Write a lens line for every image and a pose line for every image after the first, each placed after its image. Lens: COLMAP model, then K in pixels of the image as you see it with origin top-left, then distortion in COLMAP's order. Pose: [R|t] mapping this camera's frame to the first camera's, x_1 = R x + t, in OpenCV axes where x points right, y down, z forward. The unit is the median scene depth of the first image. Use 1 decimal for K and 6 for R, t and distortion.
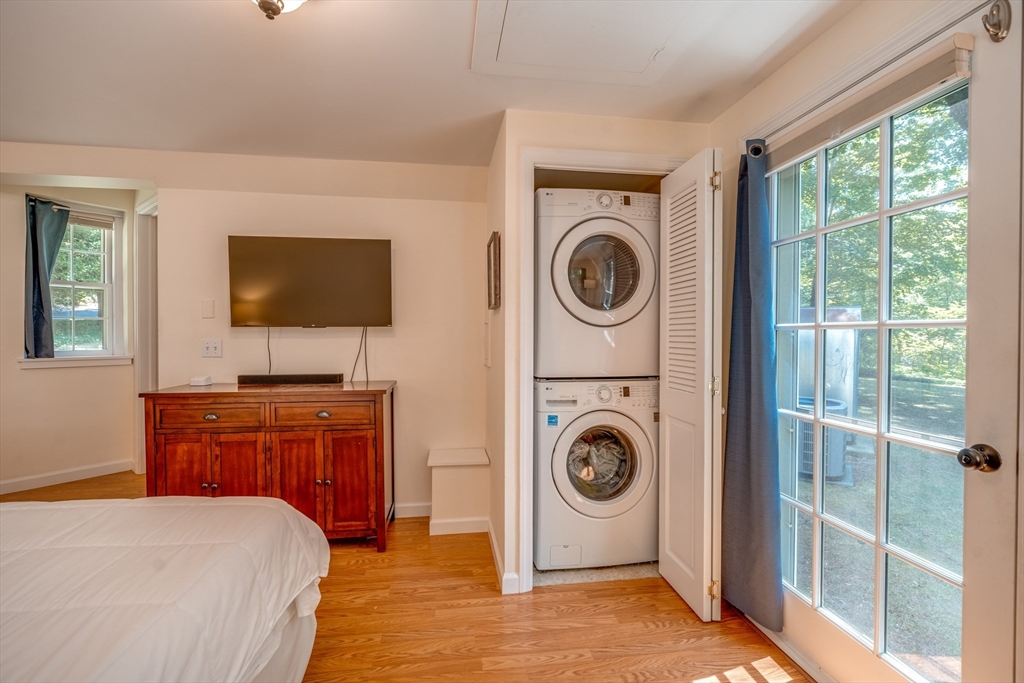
lens RADIAL K [[446.3, 0, 509.2], [0, 446.3, 340.3], [0, 0, 1]] dist [0.001543, -0.001210]
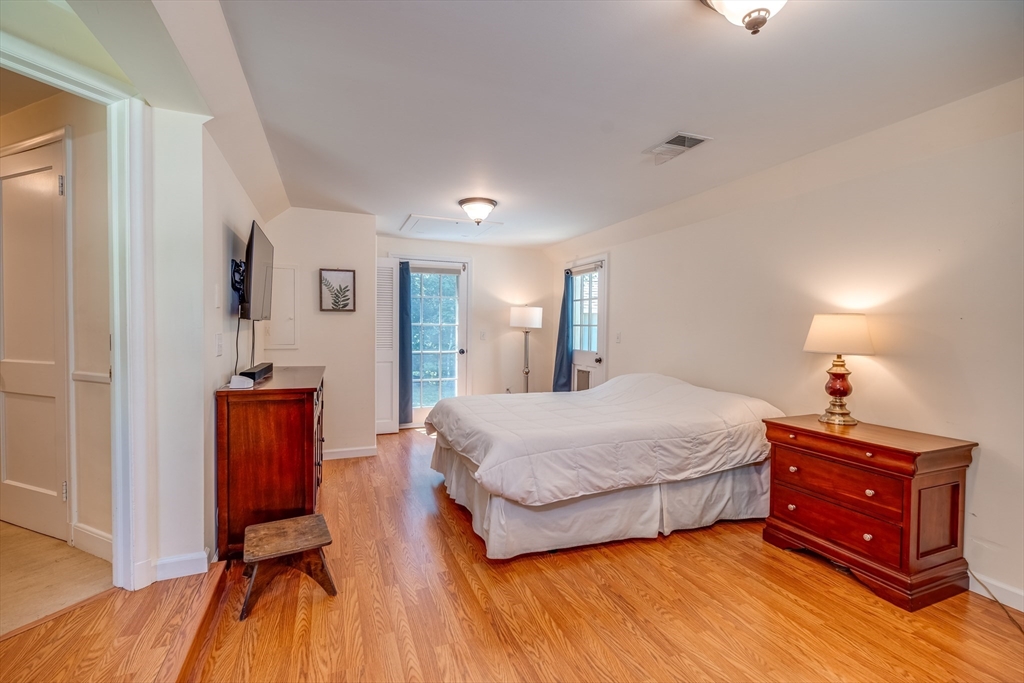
lens RADIAL K [[446.3, 0, 509.9], [0, 446.3, 335.9], [0, 0, 1]] dist [0.001543, -0.001210]
pose [[-0.244545, -0.026706, 0.969270, -2.346484], [0.001139, 0.999612, 0.027830, -0.033339], [-0.969637, 0.007909, -0.244420, 1.006727]]
